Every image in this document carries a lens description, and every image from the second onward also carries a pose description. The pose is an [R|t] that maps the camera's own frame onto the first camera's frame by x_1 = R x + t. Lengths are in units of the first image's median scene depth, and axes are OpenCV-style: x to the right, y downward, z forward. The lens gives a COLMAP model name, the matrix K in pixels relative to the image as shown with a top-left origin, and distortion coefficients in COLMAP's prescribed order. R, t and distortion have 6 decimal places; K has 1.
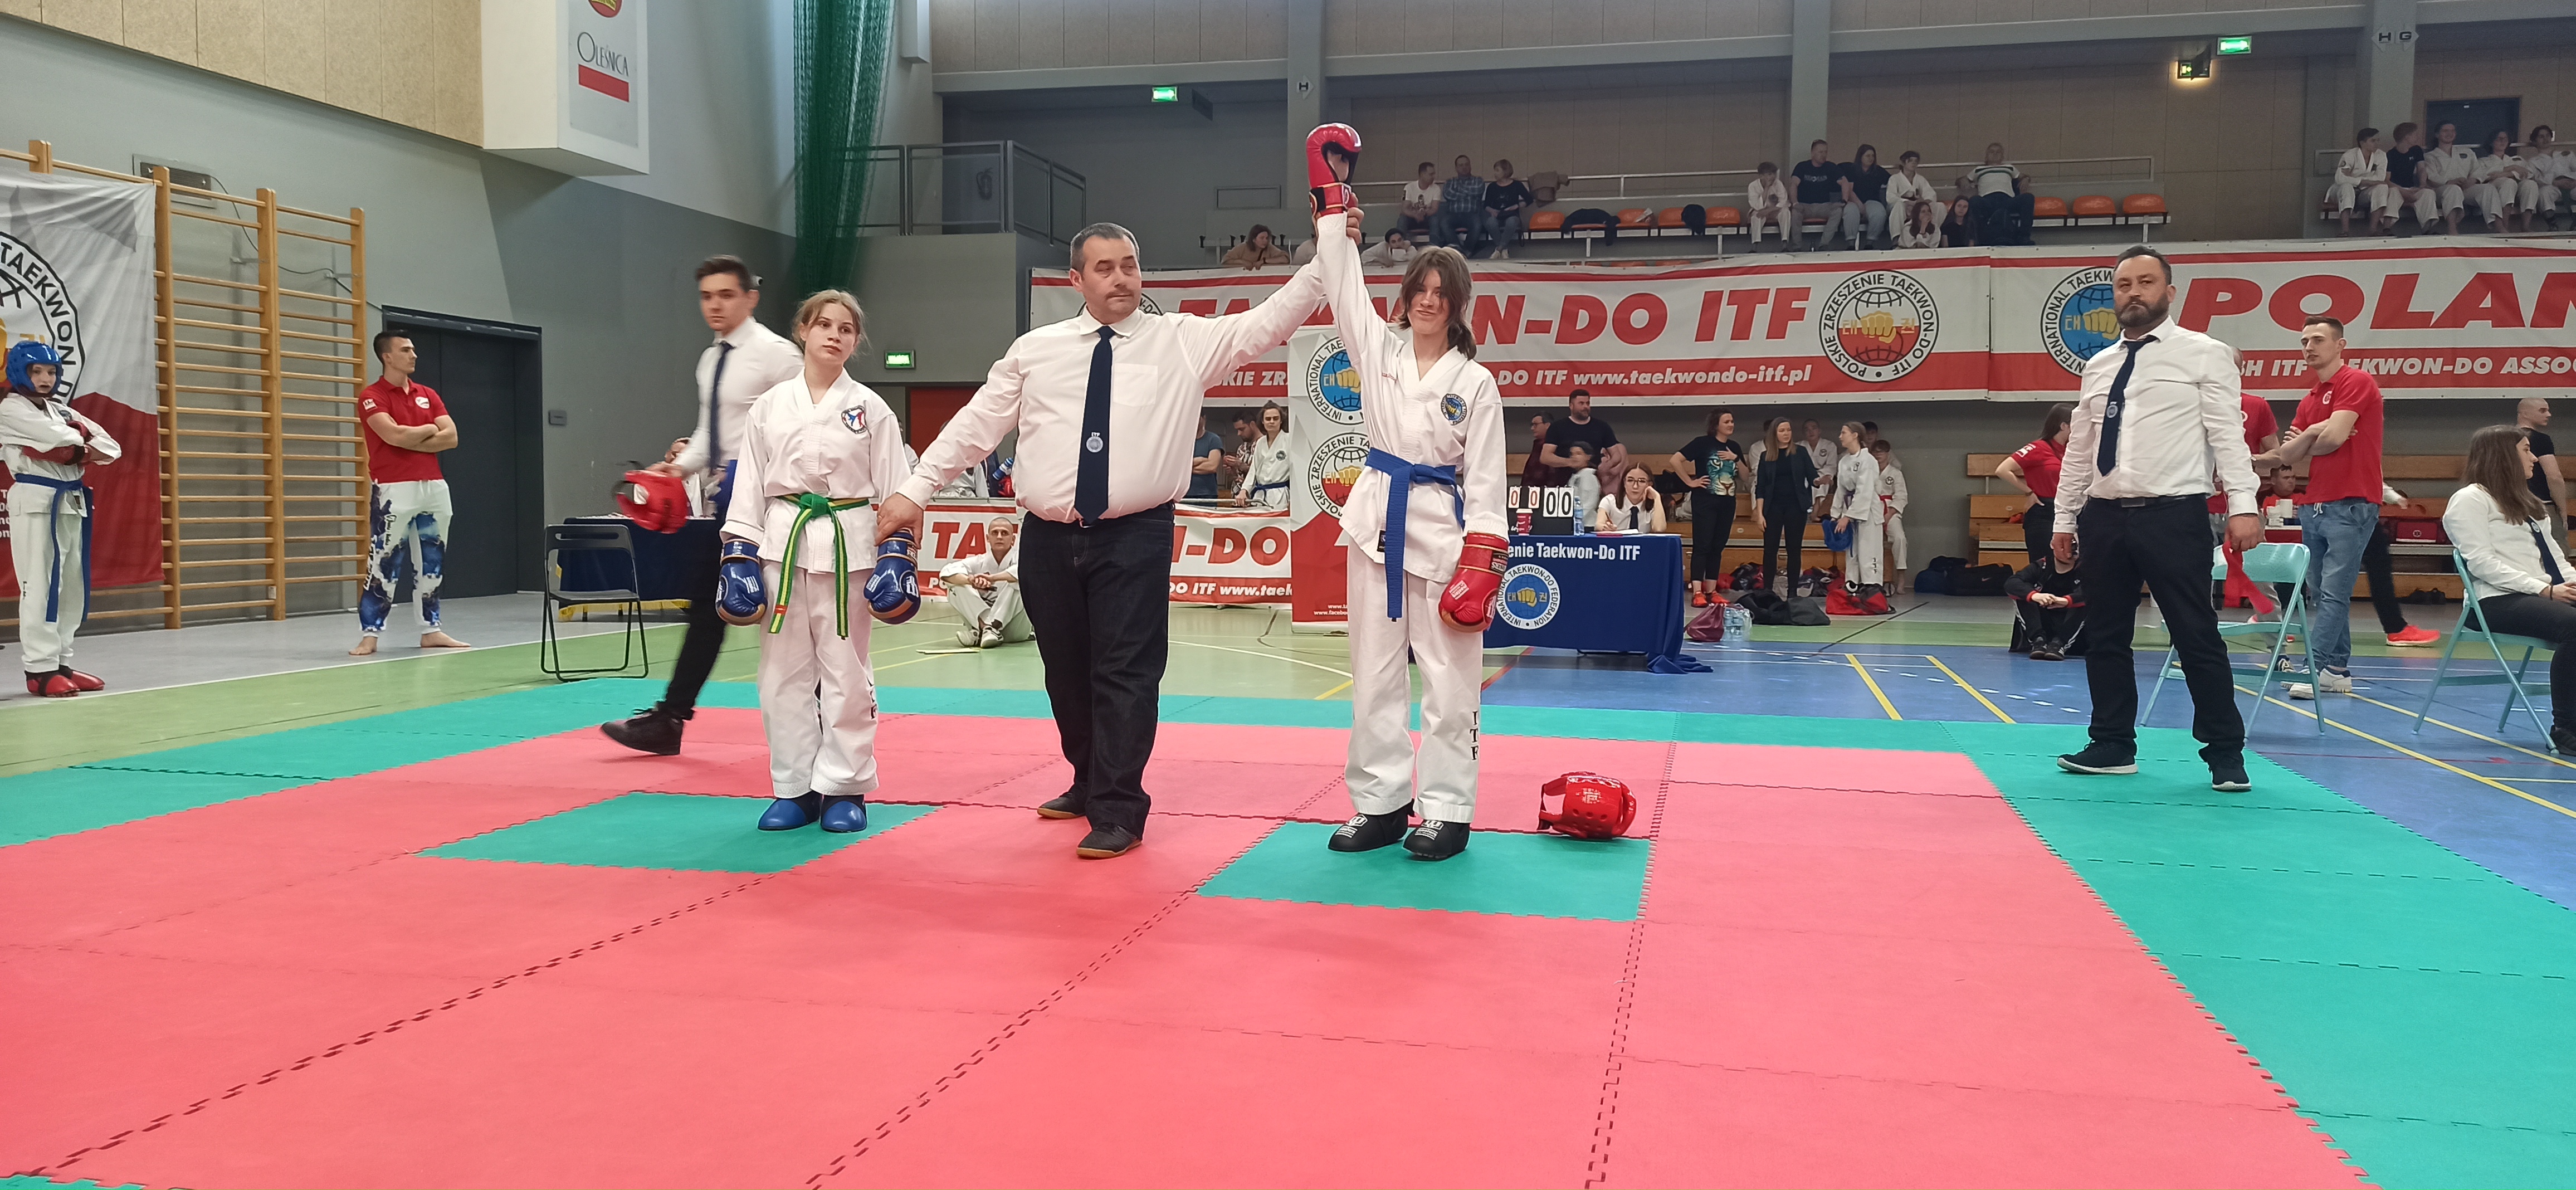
lens RADIAL K [[1865.4, 0, 1288.0], [0, 1865.4, 595.0], [0, 0, 1]] dist [-0.046588, 0.004369]
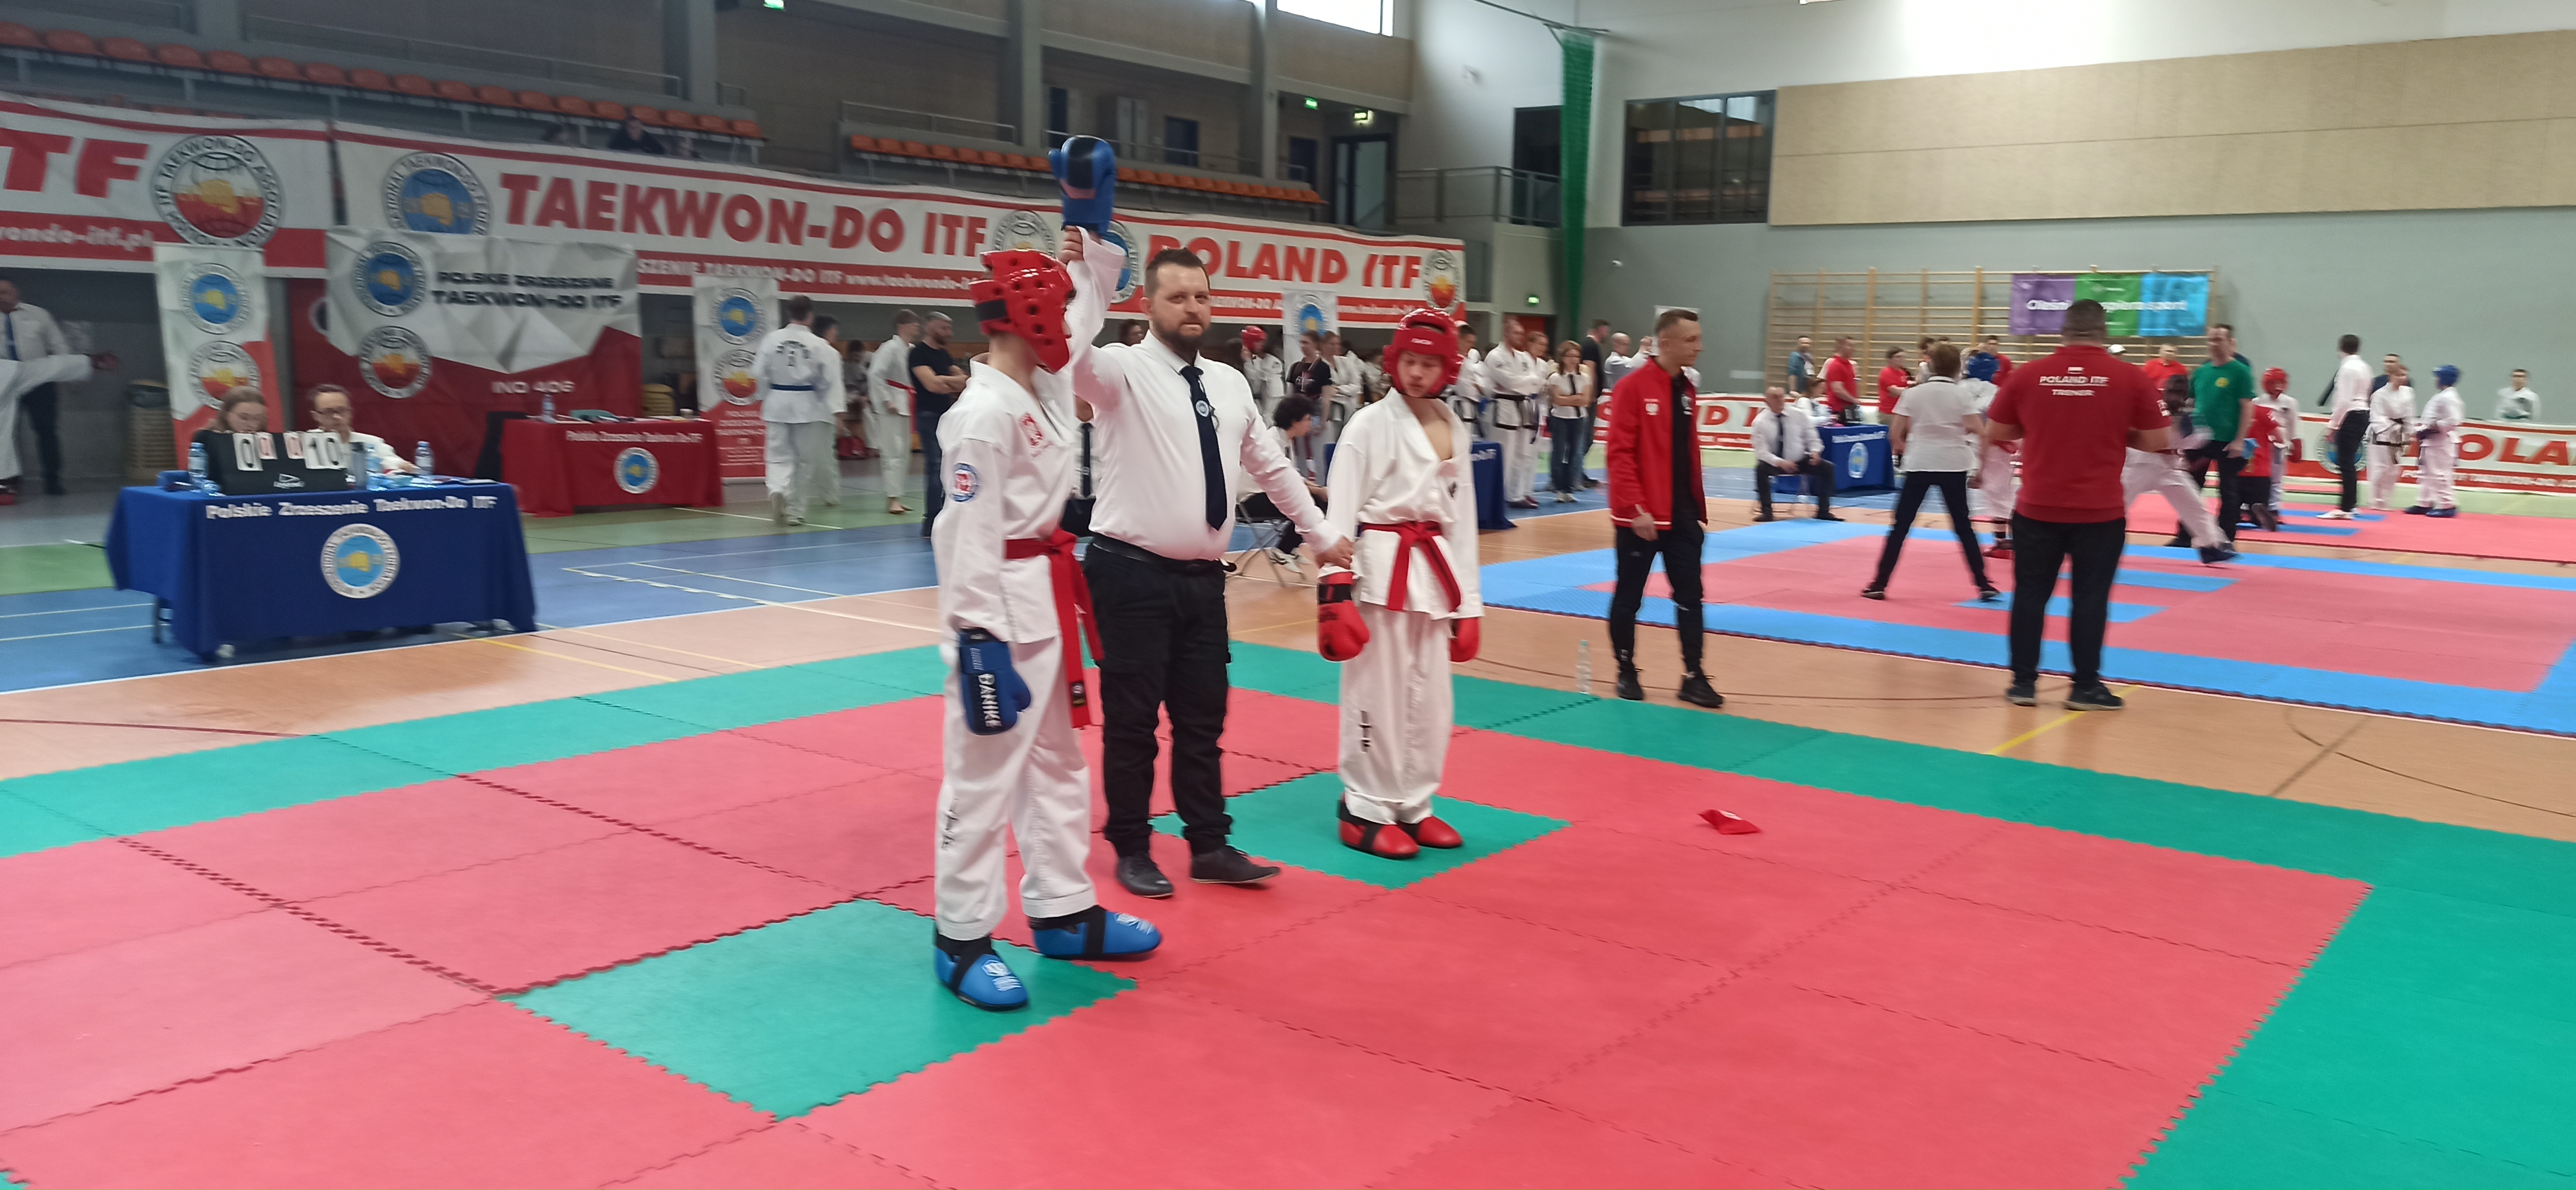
lens RADIAL K [[1865.4, 0, 1288.0], [0, 1865.4, 595.0], [0, 0, 1]] dist [-0.046588, 0.004369]
pose [[0.423410, -0.095463, 0.900894, -0.783674], [0.033983, 0.995406, 0.089506, -0.015863], [-0.905301, -0.007283, 0.424709, 0.273177]]
